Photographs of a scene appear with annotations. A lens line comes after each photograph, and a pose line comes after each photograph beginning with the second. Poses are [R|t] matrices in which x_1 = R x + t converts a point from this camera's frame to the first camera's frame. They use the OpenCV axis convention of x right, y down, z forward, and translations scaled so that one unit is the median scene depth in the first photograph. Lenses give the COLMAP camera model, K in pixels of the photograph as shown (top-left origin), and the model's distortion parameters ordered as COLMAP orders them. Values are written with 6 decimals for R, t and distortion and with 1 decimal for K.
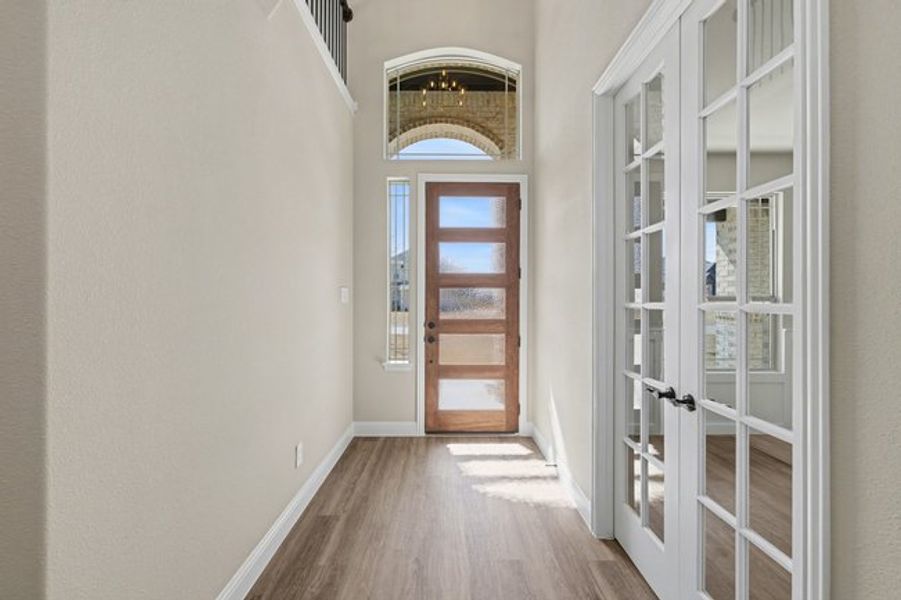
lens RADIAL K [[391.8, 0, 451.8], [0, 391.8, 297.8], [0, 0, 1]] dist [0.003188, 0.000568]
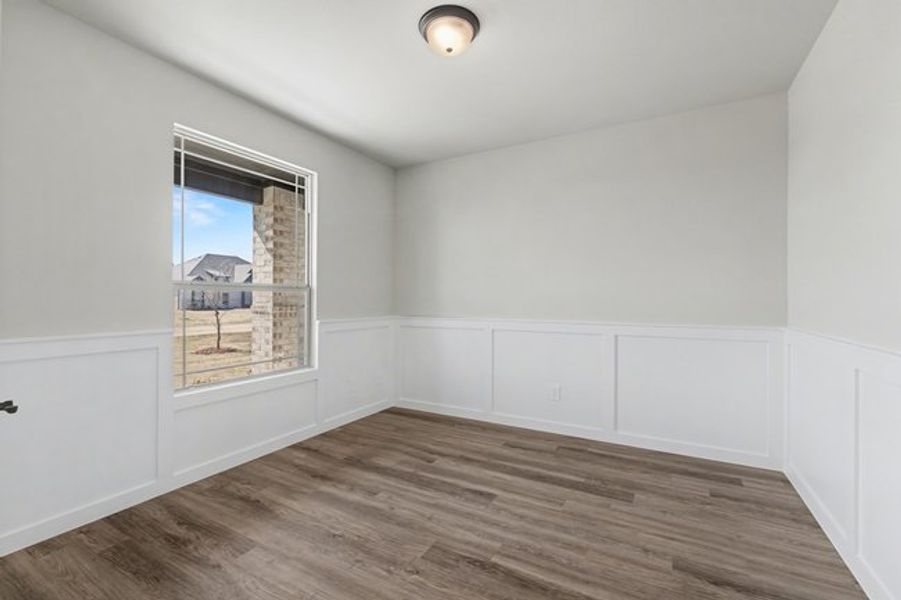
lens RADIAL K [[391.8, 0, 452.6], [0, 391.8, 300.5], [0, 0, 1]] dist [0.003188, 0.000568]
pose [[0.493334, 0.001751, 0.869838, 0.138604], [-0.008491, 0.999960, 0.002803, 0.017766], [-0.869799, -0.008769, 0.493329, 0.186839]]
